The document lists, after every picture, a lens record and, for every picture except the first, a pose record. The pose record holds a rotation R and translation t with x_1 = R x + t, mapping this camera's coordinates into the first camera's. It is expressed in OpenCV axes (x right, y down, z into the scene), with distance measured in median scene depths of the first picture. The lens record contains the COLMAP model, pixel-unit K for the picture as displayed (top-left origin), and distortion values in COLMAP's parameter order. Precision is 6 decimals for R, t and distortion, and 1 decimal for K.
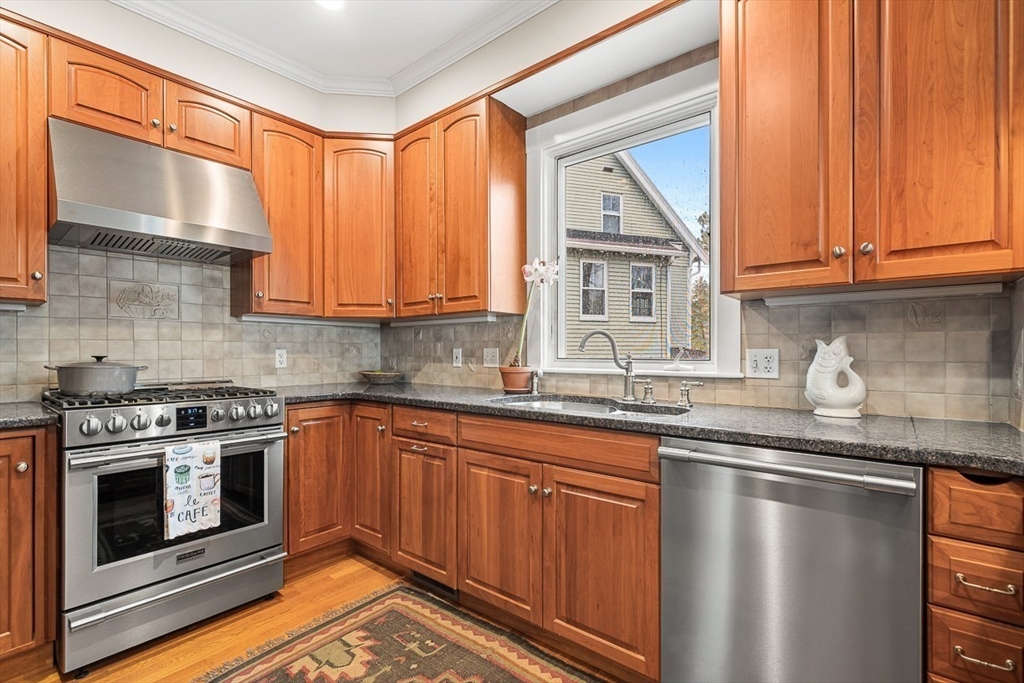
lens RADIAL K [[464.3, 0, 509.3], [0, 464.3, 345.1], [0, 0, 1]] dist [0.000790, 0.000083]
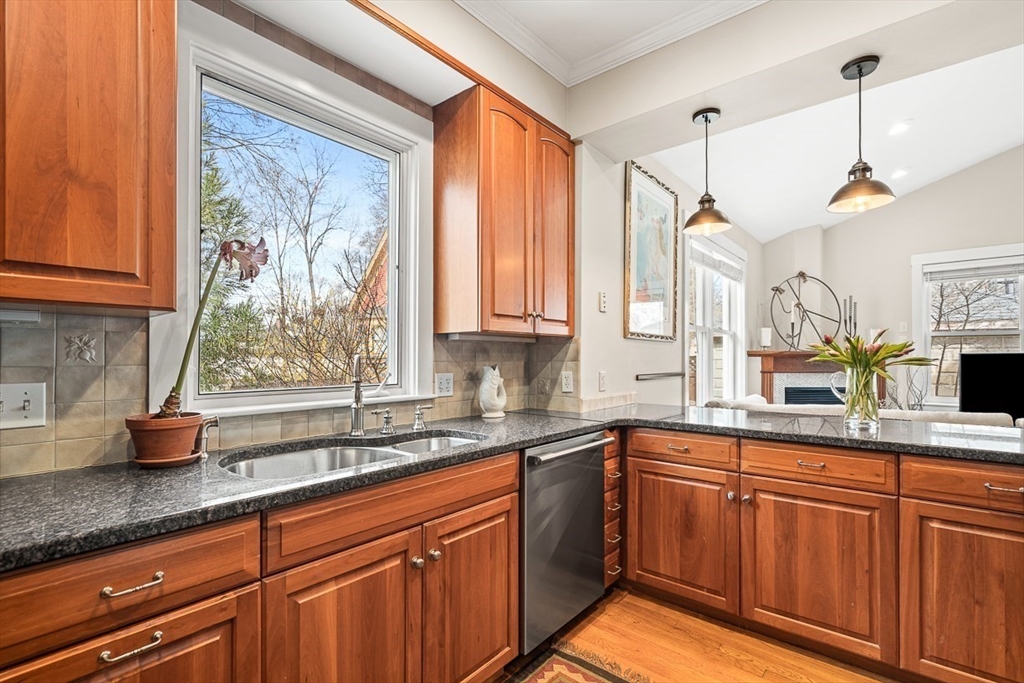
lens RADIAL K [[464.3, 0, 510.2], [0, 464.3, 352.5], [0, 0, 1]] dist [0.000790, 0.000083]
pose [[0.010905, 0.011754, 0.999871, -0.584285], [-0.011946, 0.999861, -0.011624, -0.028984], [-0.999869, -0.011818, 0.011044, 0.666128]]
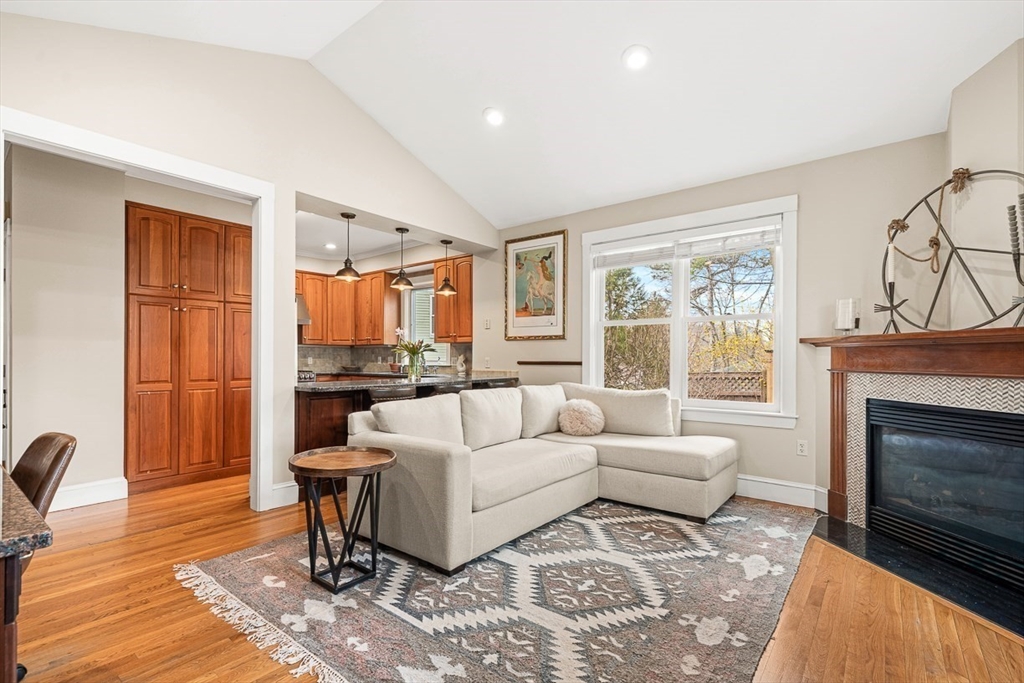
lens RADIAL K [[471.3, 0, 513.2], [0, 471.3, 351.6], [0, 0, 1]] dist [0.000735, -0.000030]
pose [[0.999676, 0.003800, 0.025163, 0.718364], [-0.003807, 0.999993, 0.000219, -0.032371], [-0.025162, -0.000315, 0.999683, -2.074857]]
